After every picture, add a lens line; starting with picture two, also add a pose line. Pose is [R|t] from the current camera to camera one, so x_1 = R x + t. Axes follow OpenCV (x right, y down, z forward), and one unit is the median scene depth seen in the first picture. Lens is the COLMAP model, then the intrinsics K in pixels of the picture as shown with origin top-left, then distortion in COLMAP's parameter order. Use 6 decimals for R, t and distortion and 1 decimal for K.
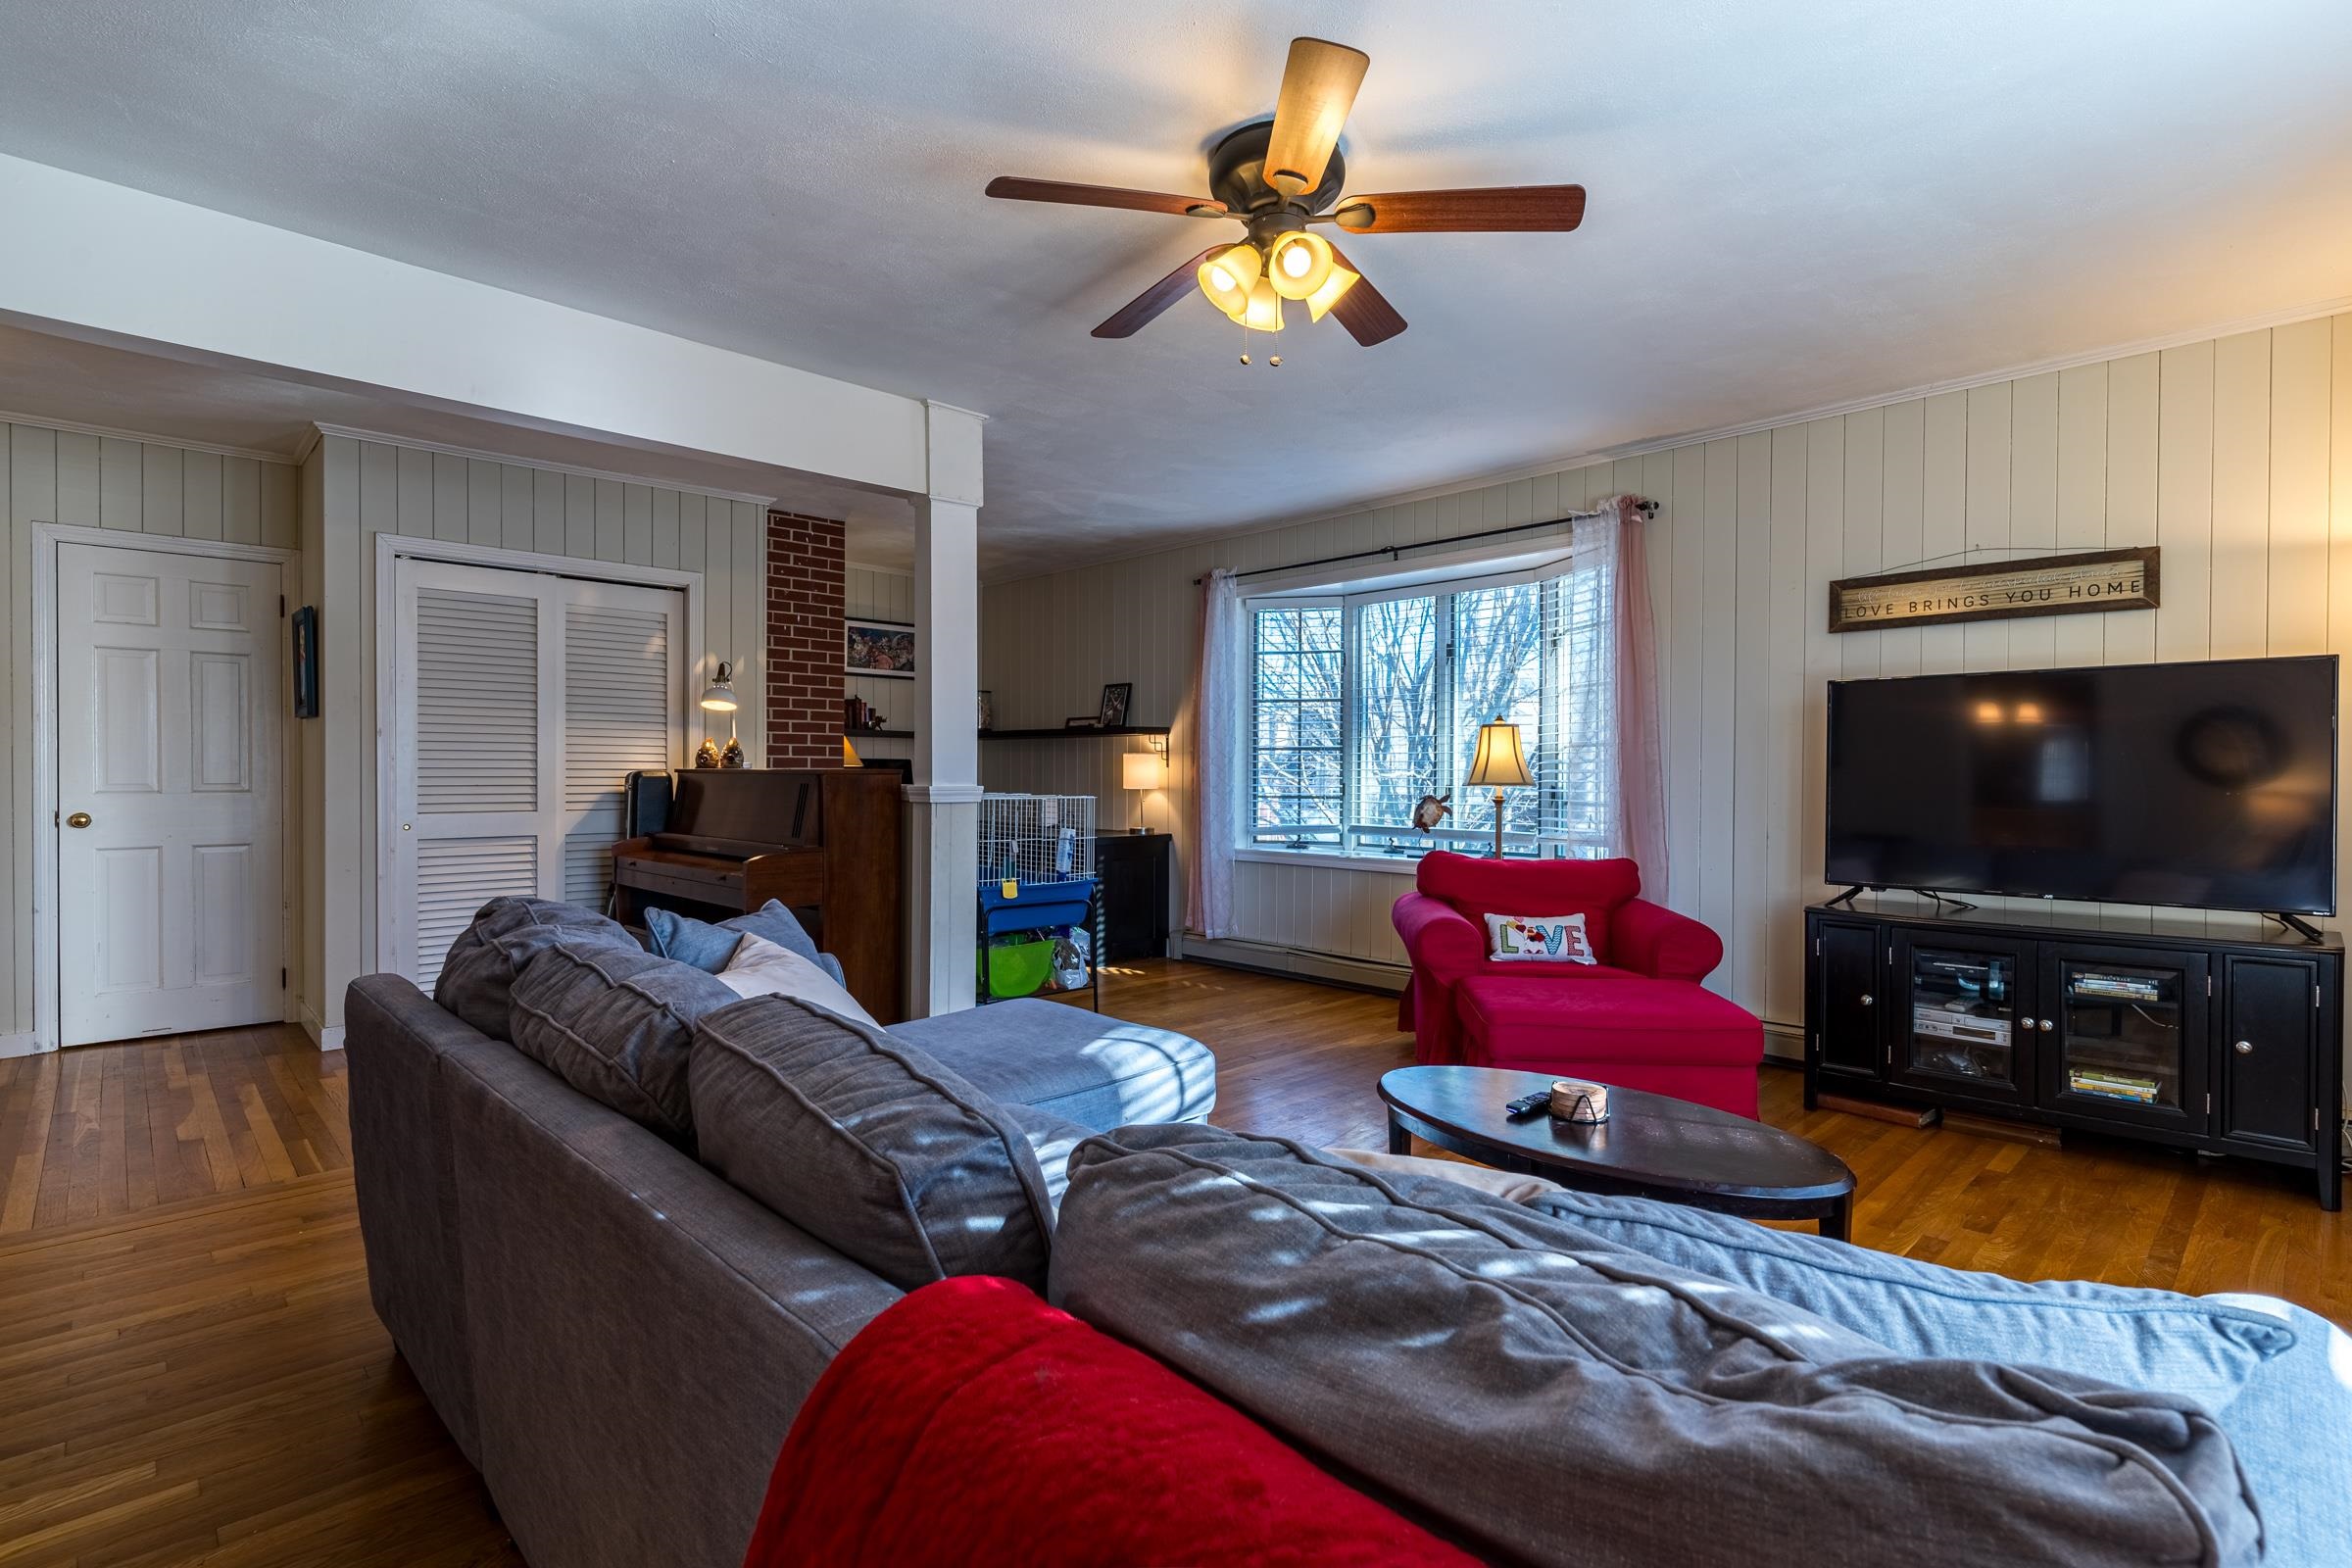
lens RADIAL K [[1124.3, 0, 1170.7], [0, 1124.3, 784.3], [0, 0, 1]] dist [-0.002248, -0.002004]
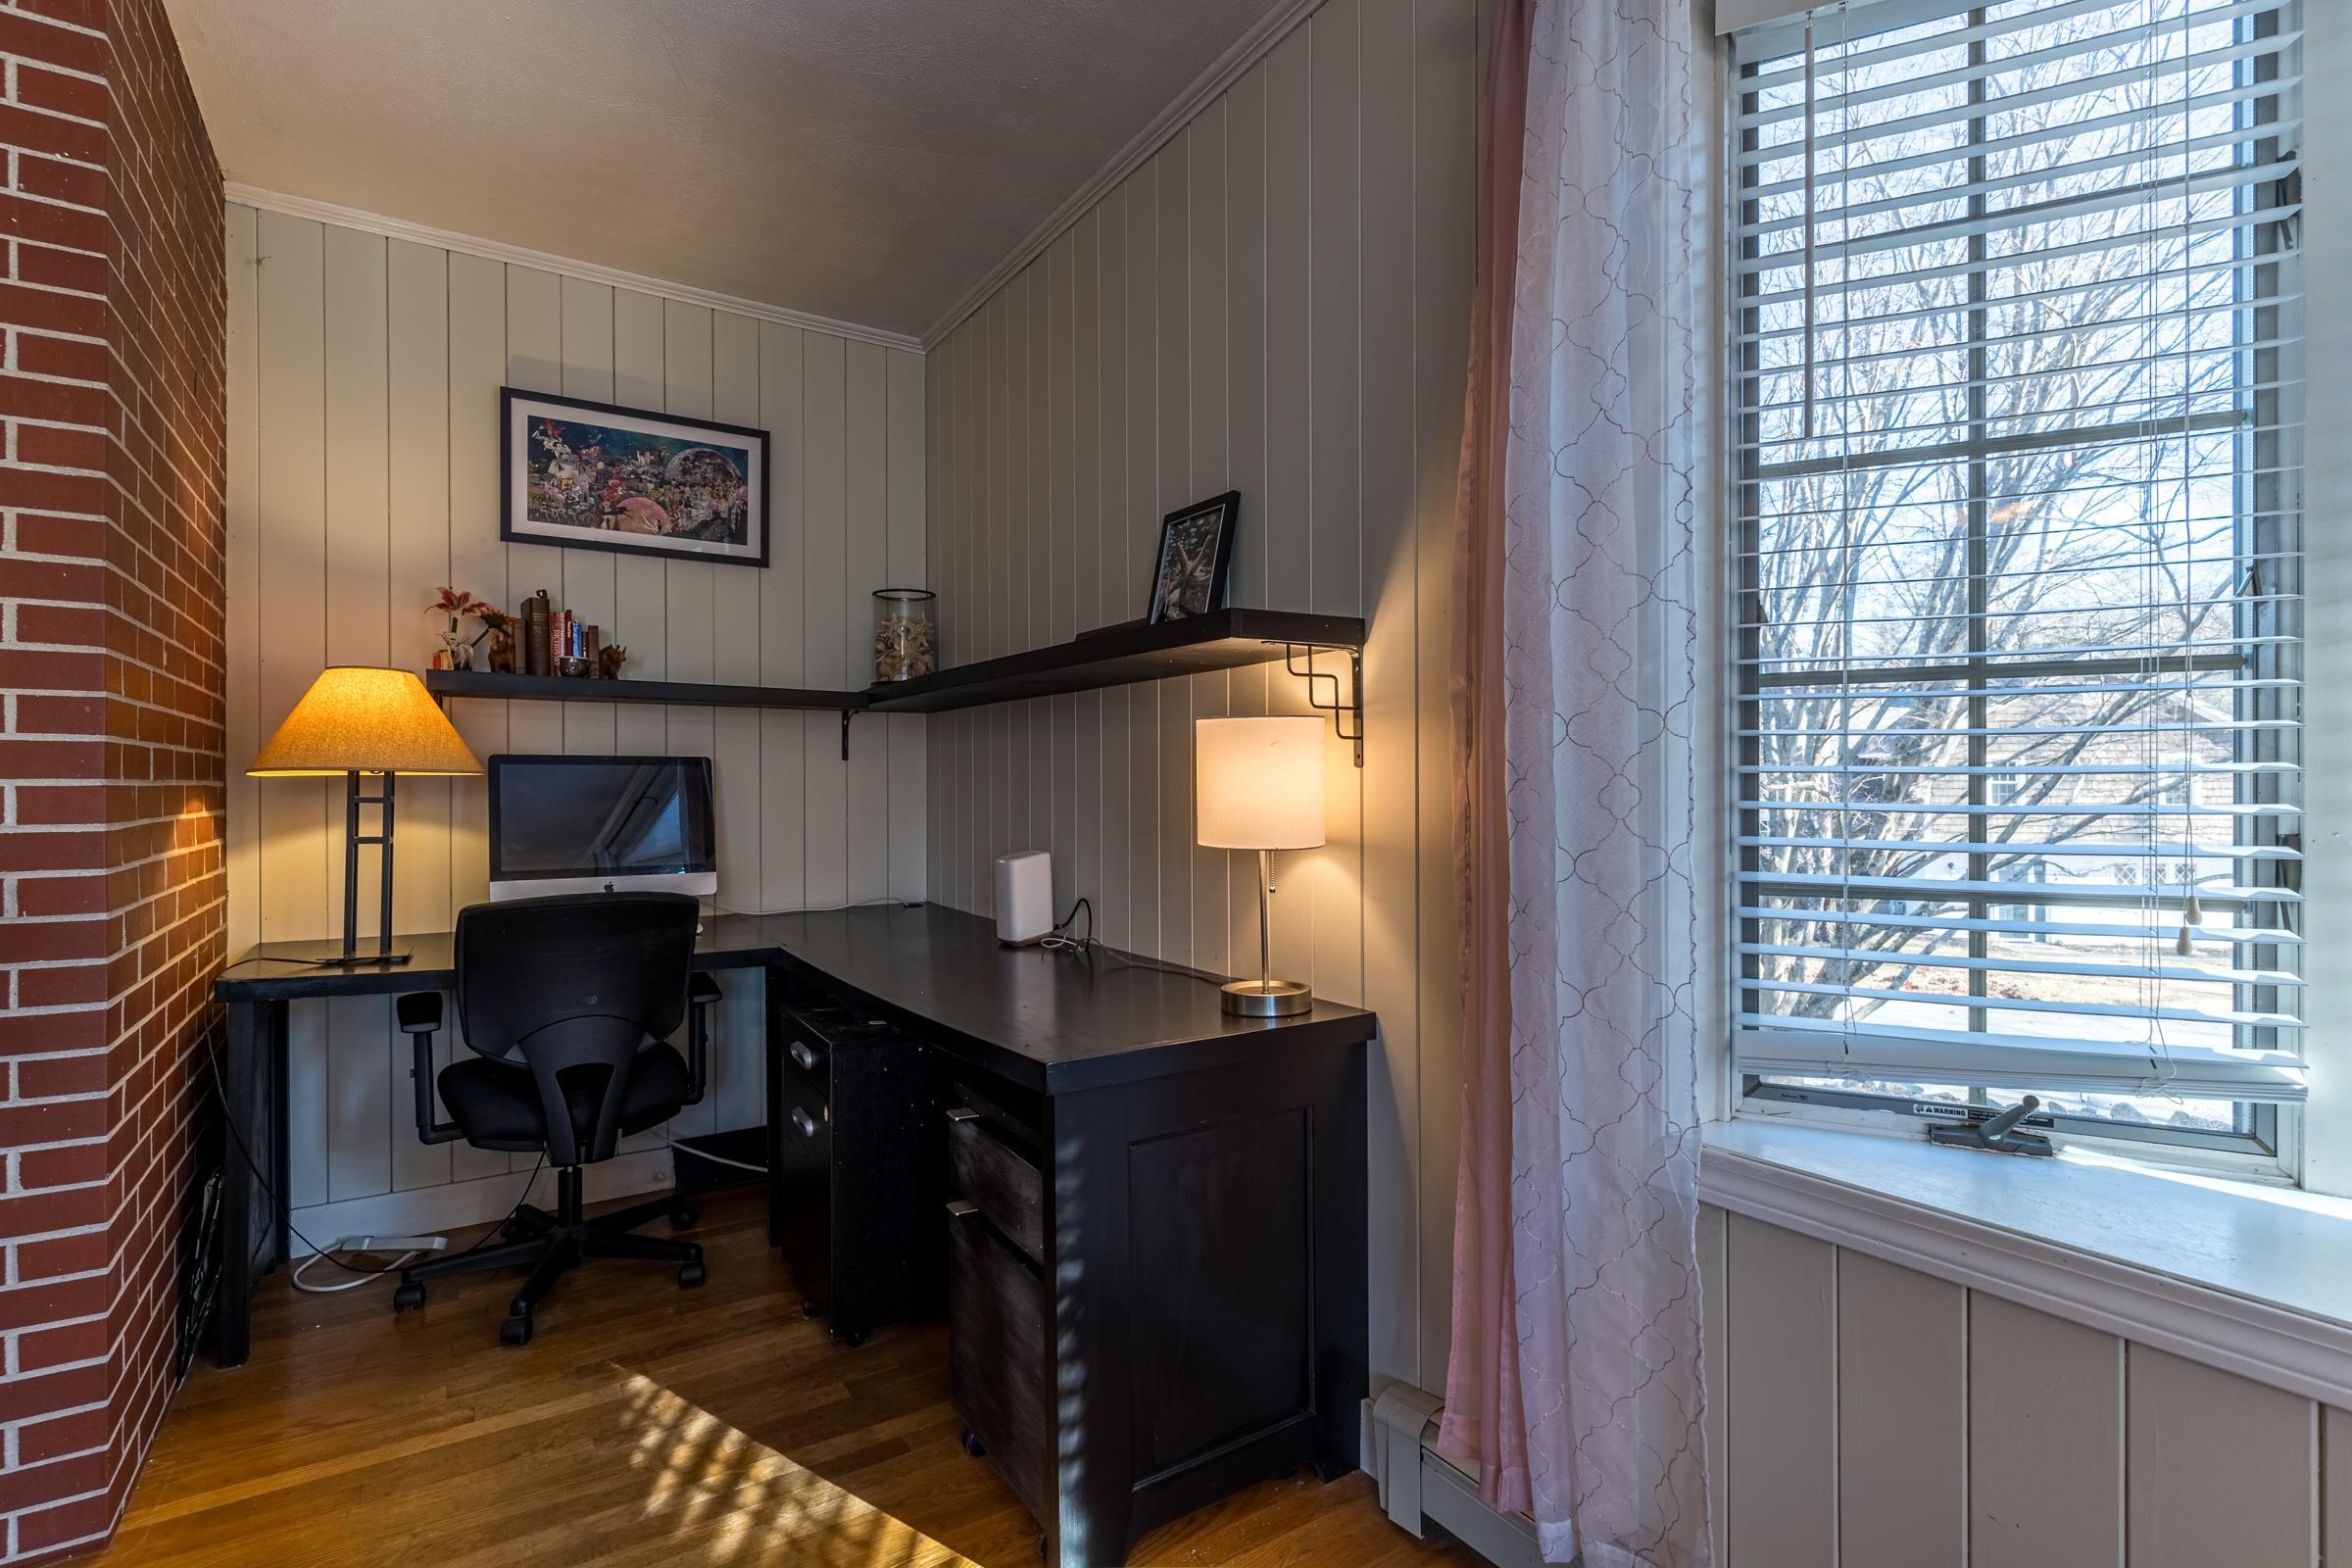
lens RADIAL K [[1124.3, 0, 1178.6], [0, 1124.3, 786.7], [0, 0, 1]] dist [-0.002248, -0.002004]
pose [[0.982832, -0.009584, -0.184254, 0.004300], [0.008276, 0.999935, -0.007871, -0.008407], [0.184317, 0.006211, 0.982847, 0.724036]]
